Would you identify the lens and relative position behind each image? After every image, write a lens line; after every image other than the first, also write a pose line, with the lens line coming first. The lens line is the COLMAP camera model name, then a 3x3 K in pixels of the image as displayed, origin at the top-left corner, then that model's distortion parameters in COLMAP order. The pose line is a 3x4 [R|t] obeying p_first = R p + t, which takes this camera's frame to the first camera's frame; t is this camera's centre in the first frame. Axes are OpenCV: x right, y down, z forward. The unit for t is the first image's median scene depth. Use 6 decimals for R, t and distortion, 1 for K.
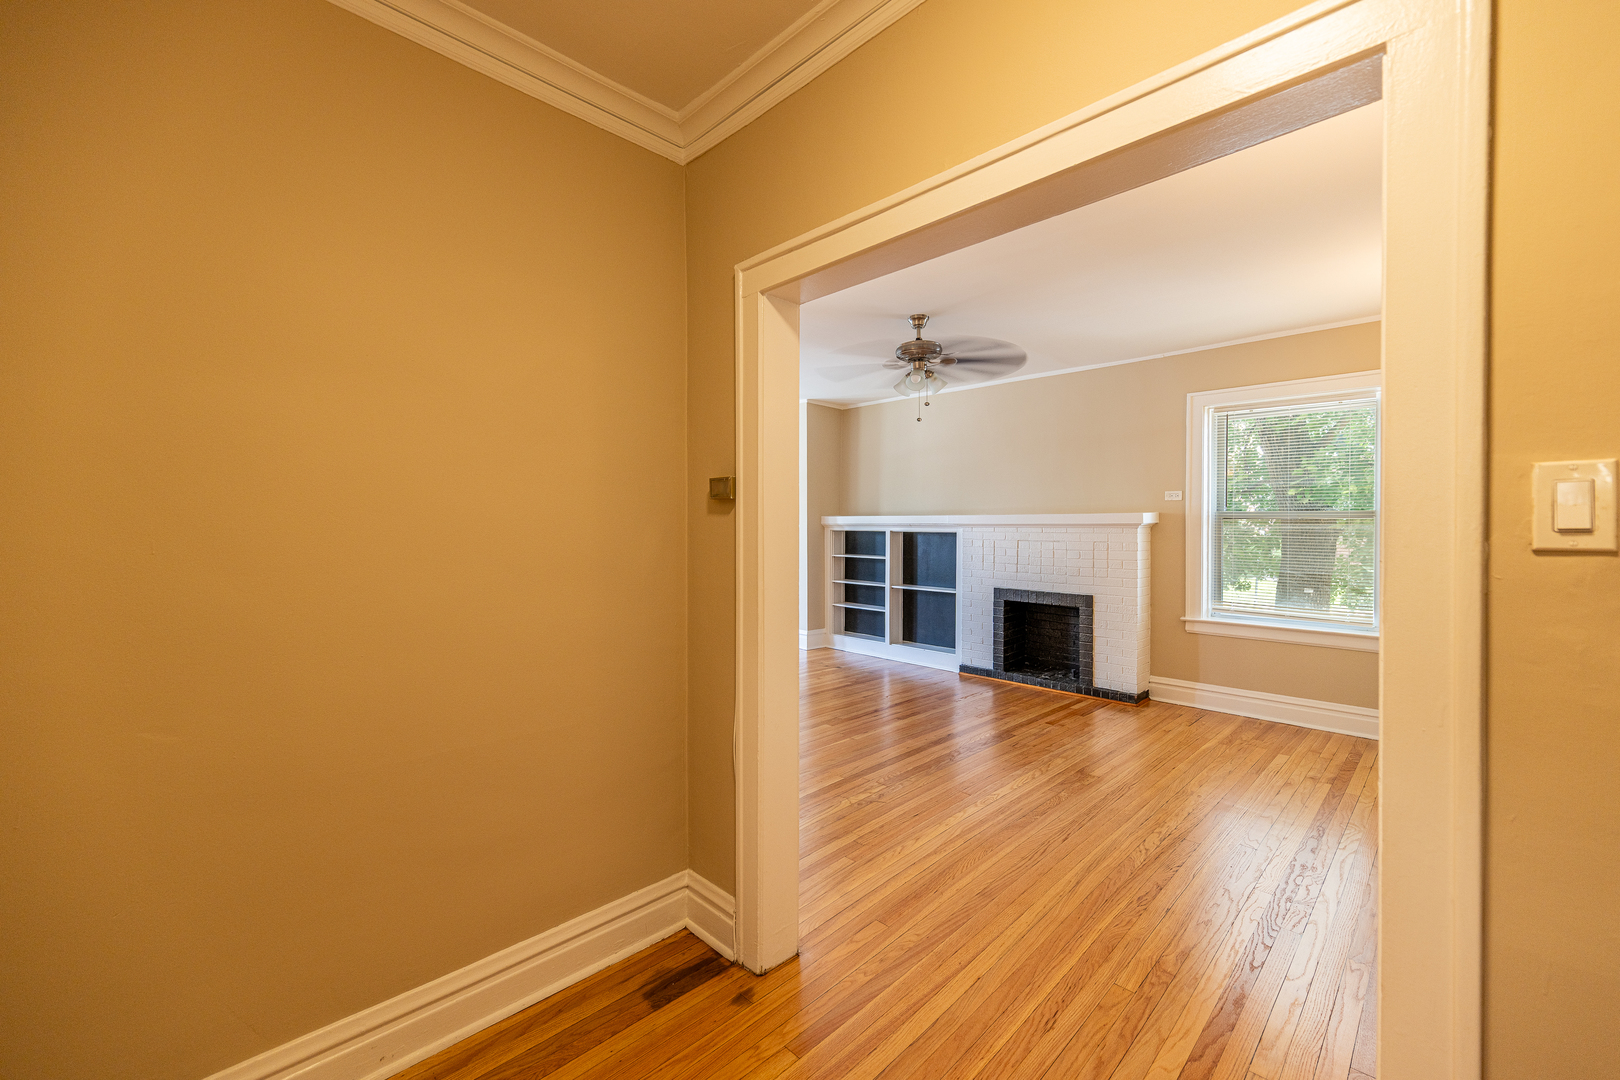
lens RADIAL K [[654.6, 0, 819.7], [0, 654.6, 544.5], [0, 0, 1]] dist [-0.000250, 0.001472]
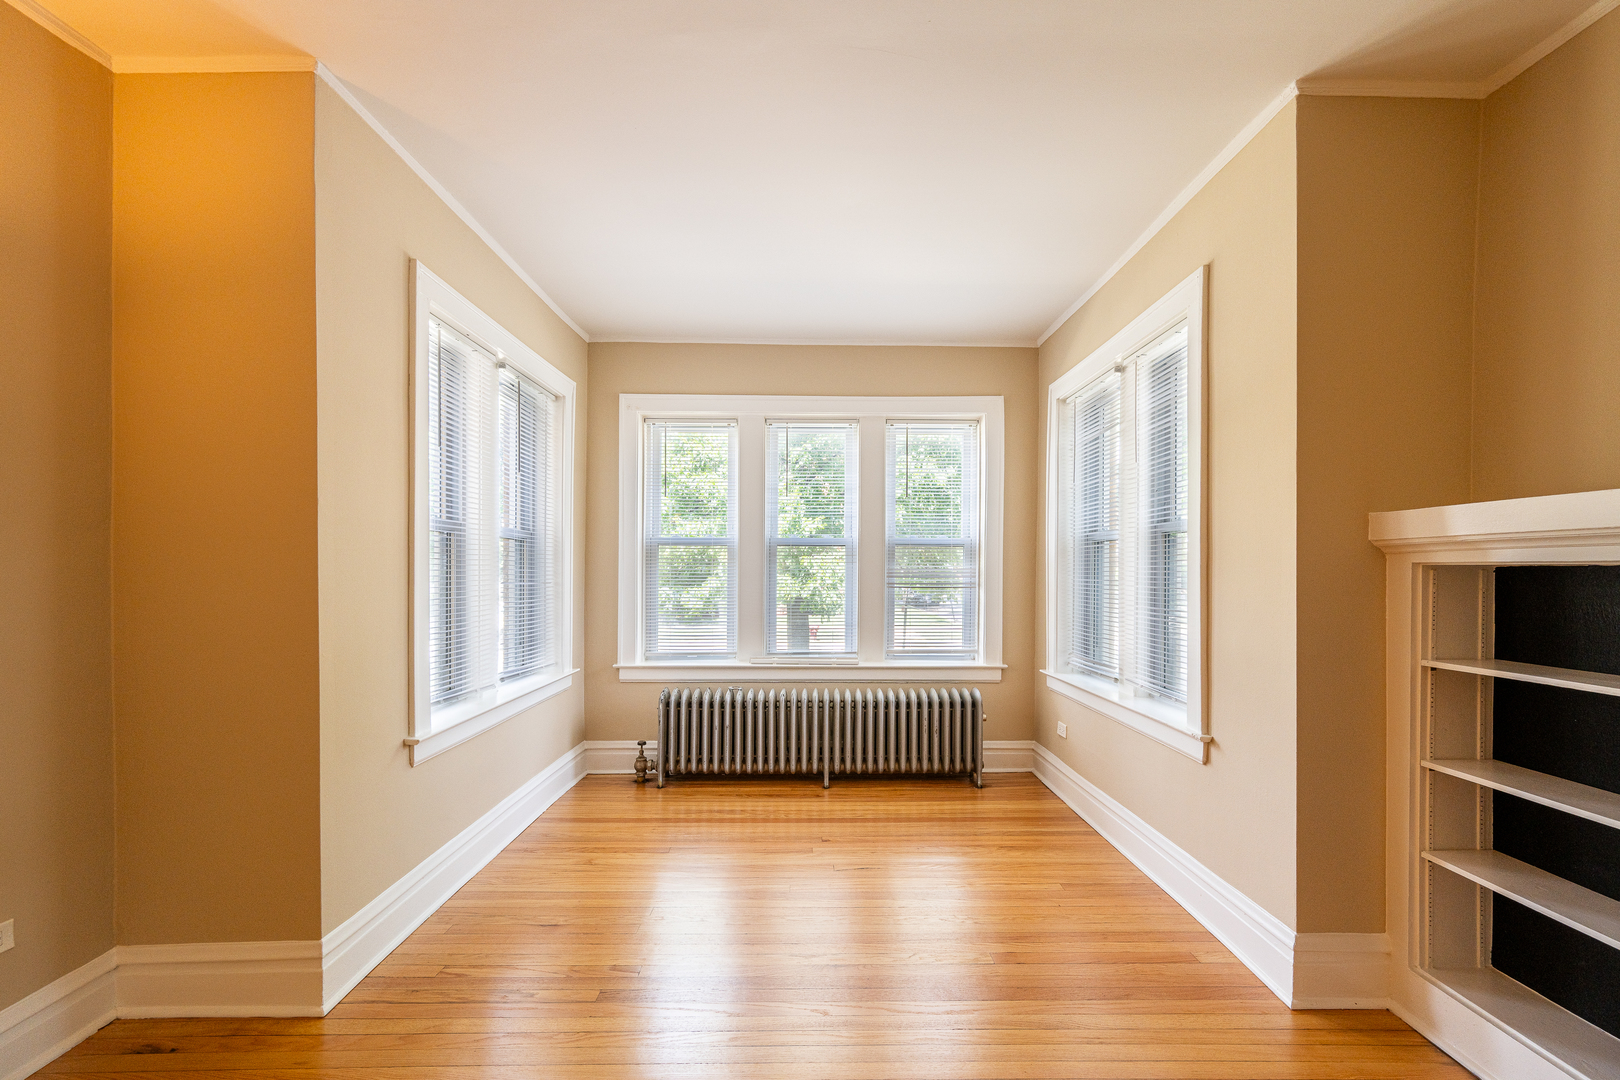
lens RADIAL K [[654.6, 0, 825.6], [0, 654.6, 572.3], [0, 0, 1]] dist [-0.000250, 0.001472]
pose [[0.708522, 0.005697, -0.705665, 0.045351], [-0.025185, 0.999535, -0.017218, -0.011687], [0.705239, 0.029971, 0.708336, 0.884336]]
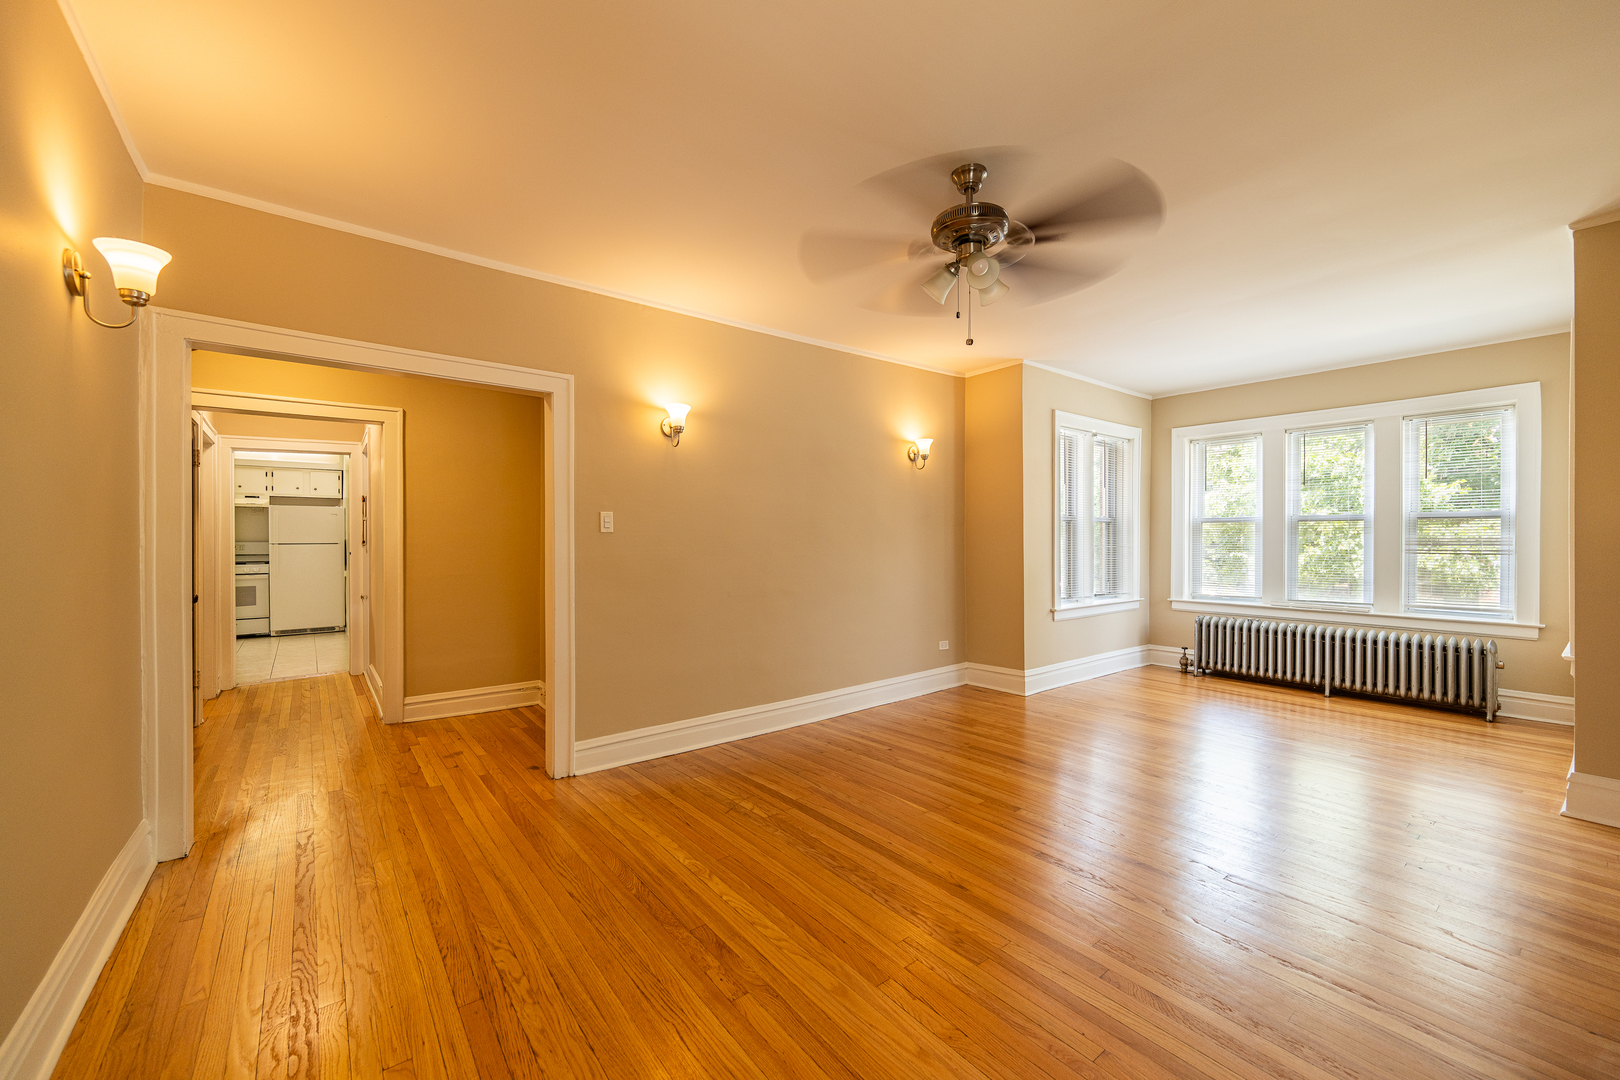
lens RADIAL K [[654.6, 0, 804.6], [0, 654.6, 537.4], [0, 0, 1]] dist [-0.000250, 0.001472]
pose [[-0.141225, -0.002824, -0.989973, 0.623654], [-0.031856, 0.999491, 0.001693, -0.005763], [0.989465, 0.031775, -0.141243, 0.754964]]
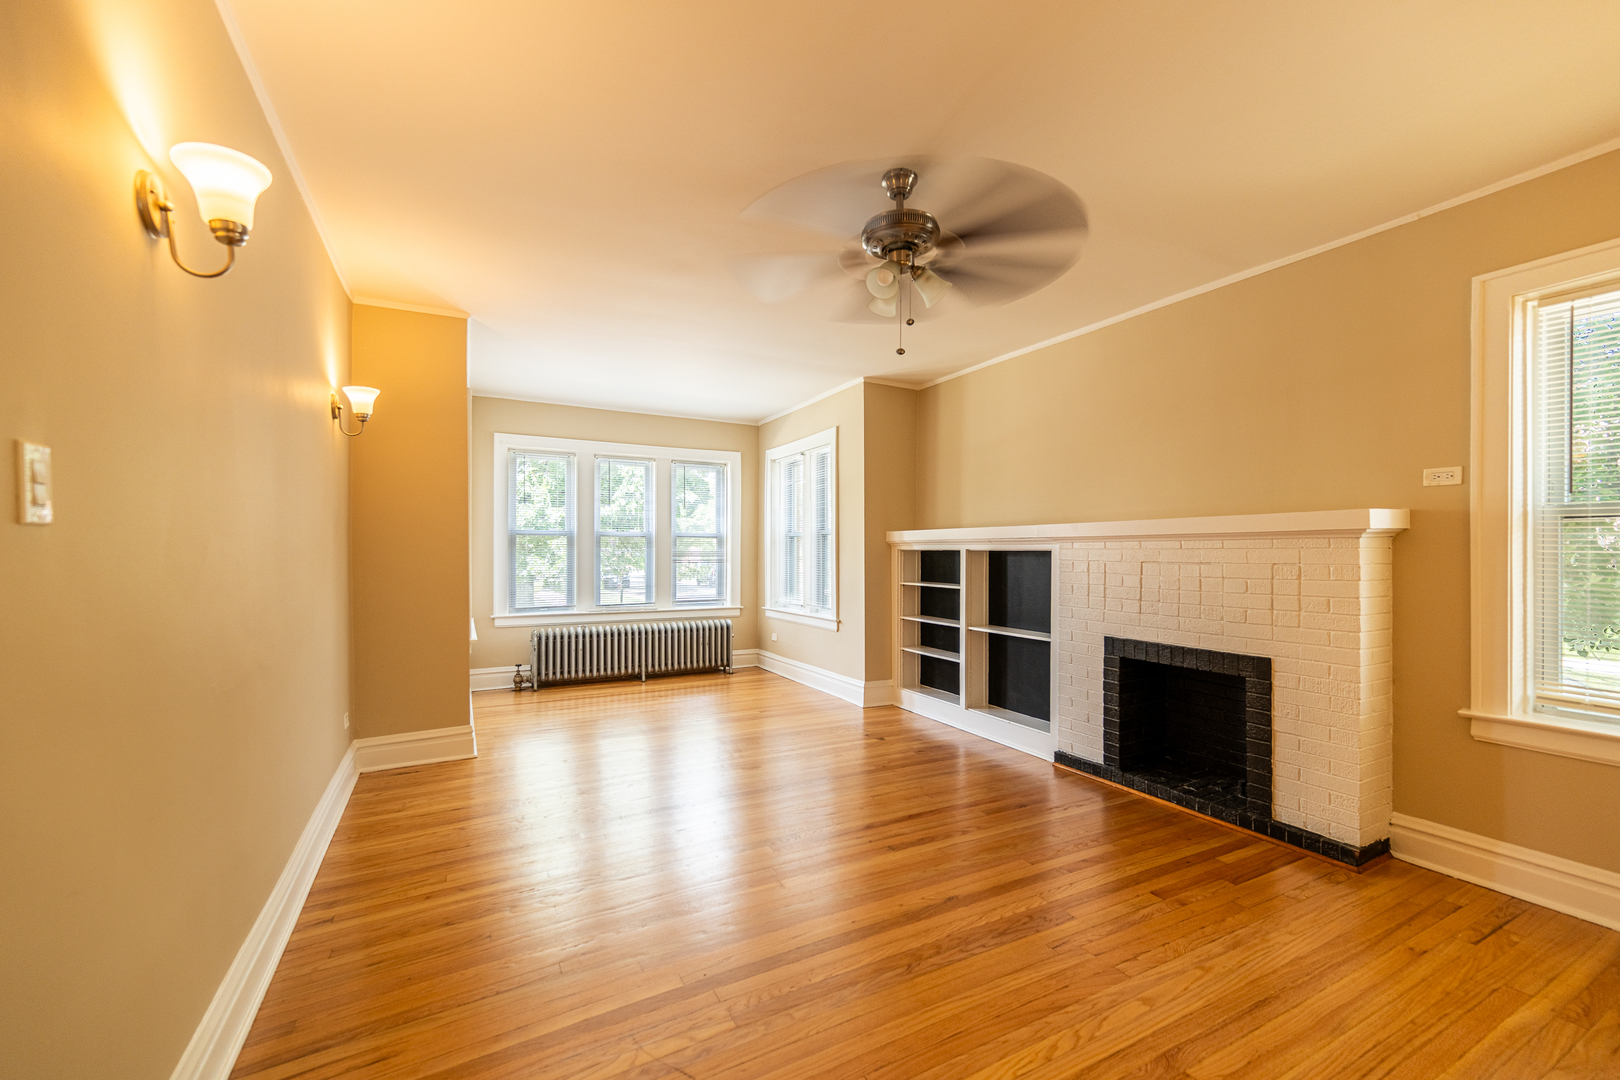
lens RADIAL K [[654.6, 0, 836.3], [0, 654.6, 562.9], [0, 0, 1]] dist [-0.000250, 0.001472]
pose [[0.959202, 0.006029, -0.282657, 0.216985], [-0.010981, 0.999813, -0.015937, 0.008243], [0.282508, 0.018391, 0.959089, 0.349203]]
